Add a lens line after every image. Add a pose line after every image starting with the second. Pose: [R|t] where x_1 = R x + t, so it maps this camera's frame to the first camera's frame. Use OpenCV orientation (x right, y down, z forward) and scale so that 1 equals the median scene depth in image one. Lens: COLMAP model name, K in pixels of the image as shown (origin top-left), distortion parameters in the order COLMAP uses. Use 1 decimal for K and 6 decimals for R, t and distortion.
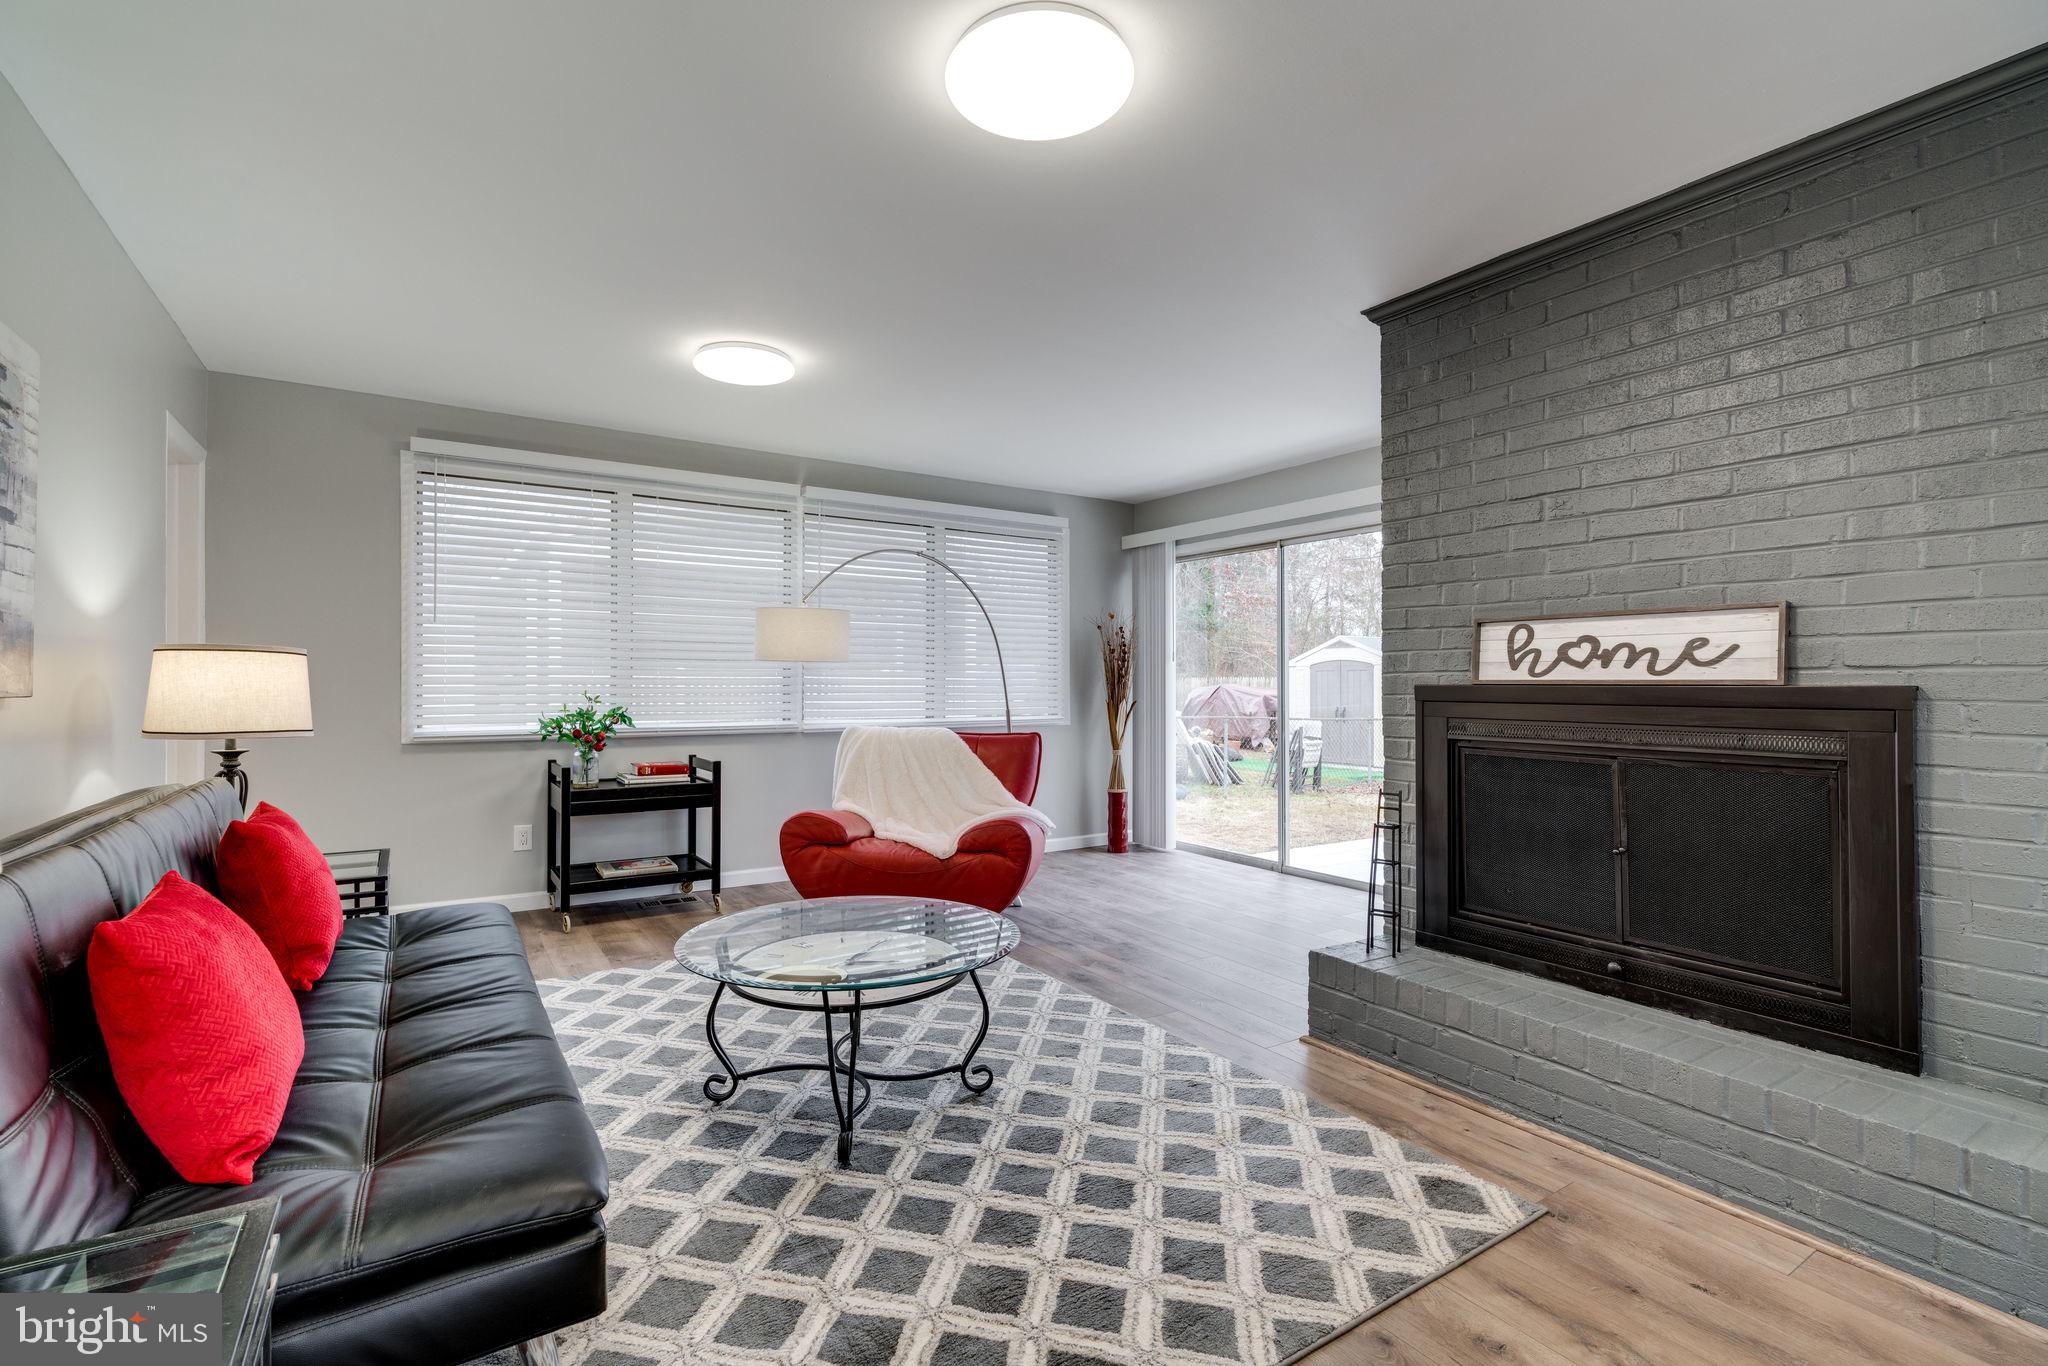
lens RADIAL K [[922.5, 0, 1004.4], [0, 922.5, 677.4], [0, 0, 1]] dist [-0.002947, 0.001592]
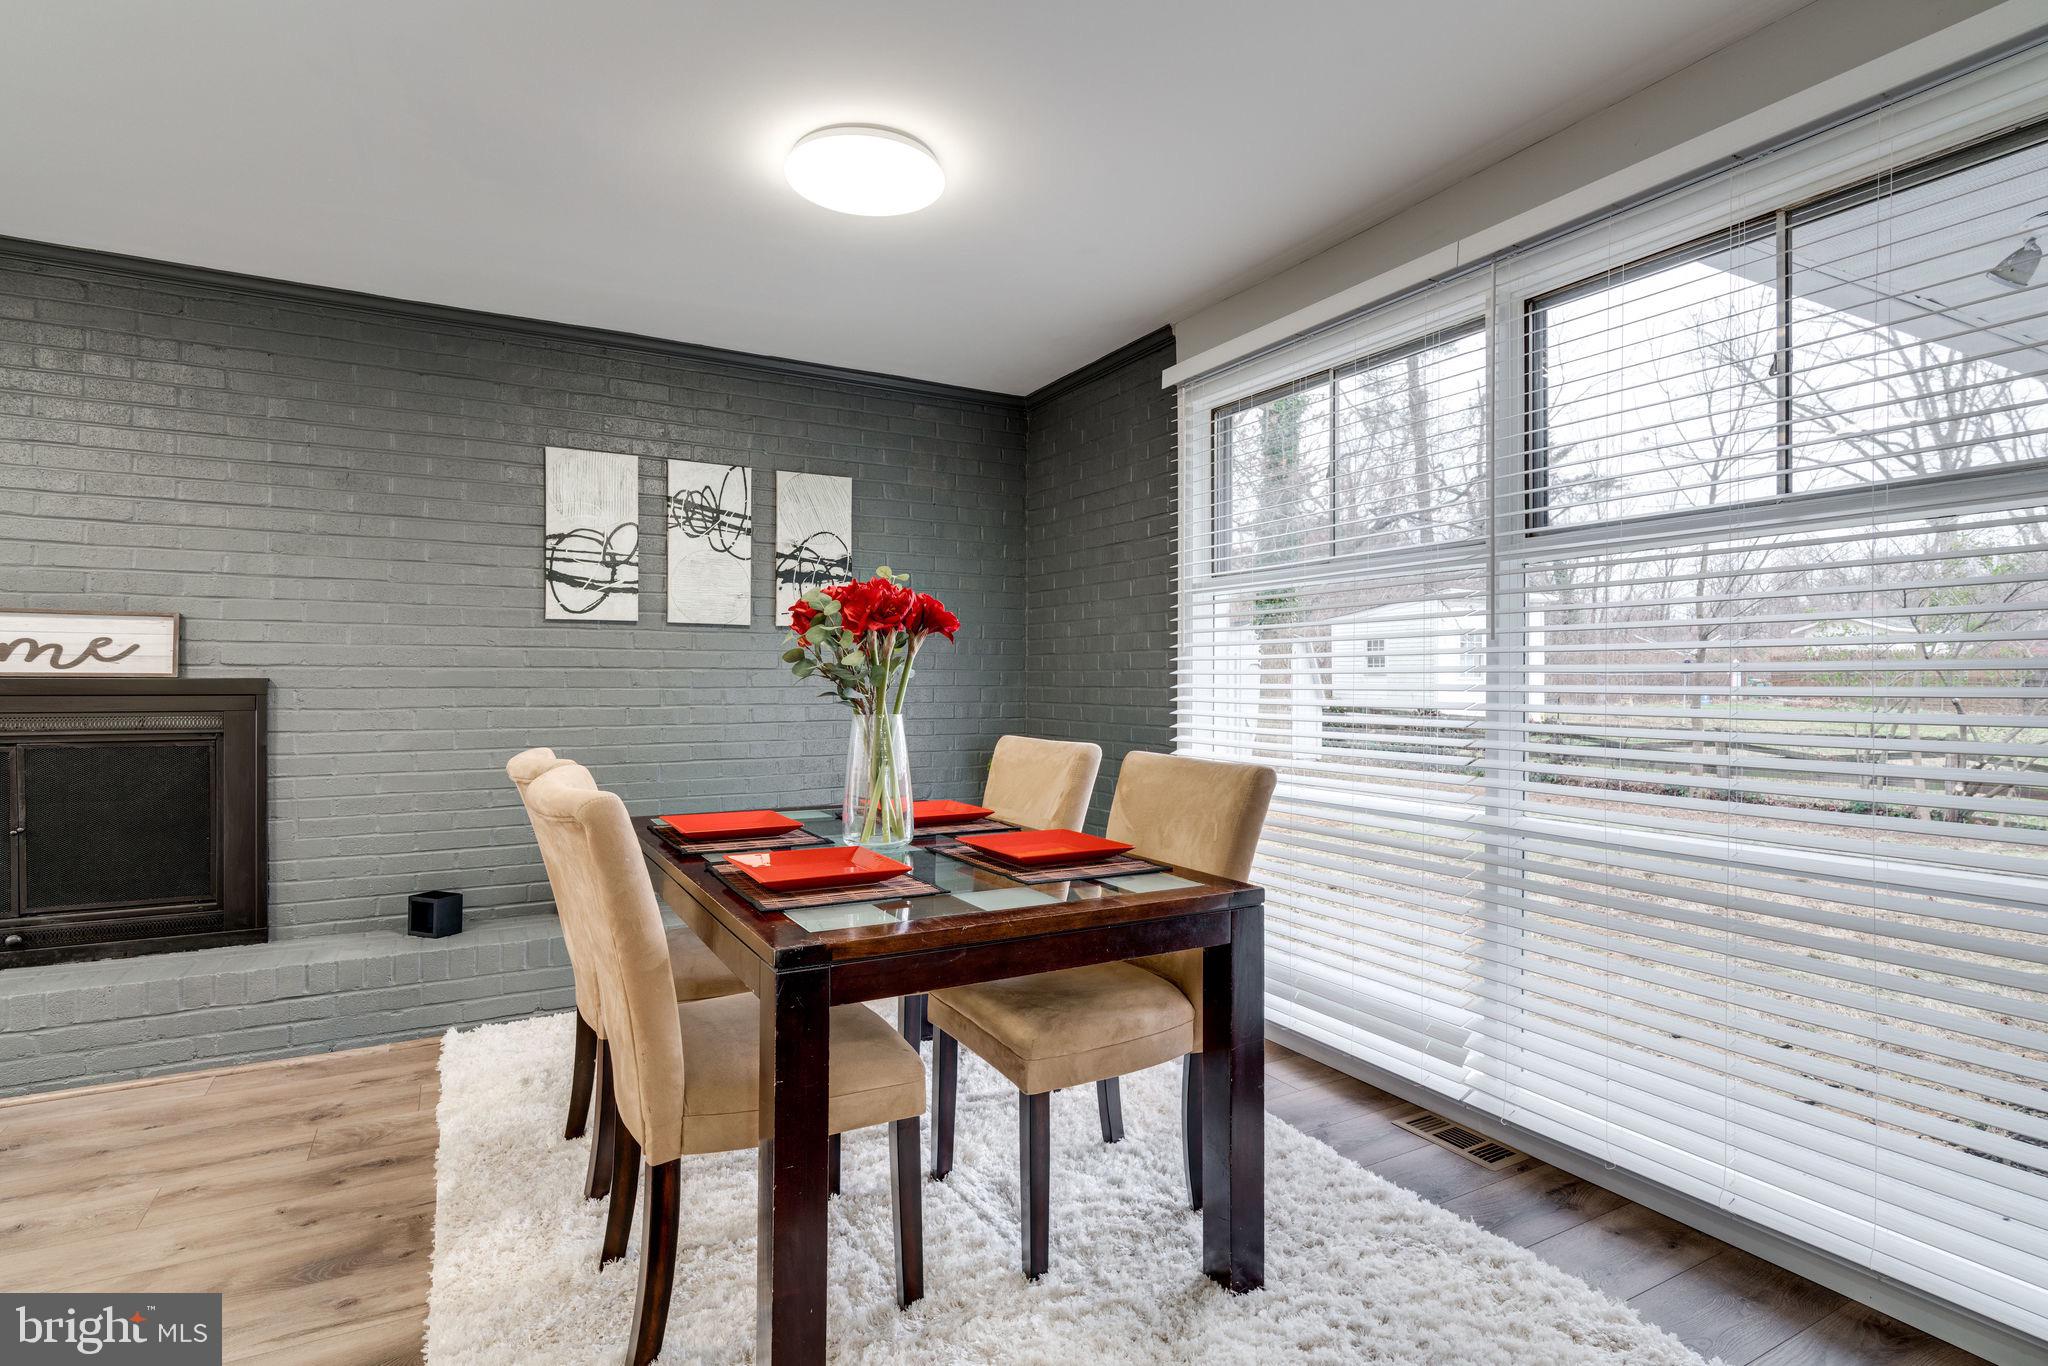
lens RADIAL K [[994.0, 0, 1007.2], [0, 994.0, 683.2], [0, 0, 1]] dist [0.003149, 0.000419]
pose [[0.061989, -0.000275, 0.998077, -0.428301], [-0.009076, 0.999958, 0.000839, 0.004066], [-0.998036, -0.009111, 0.061984, -0.226261]]
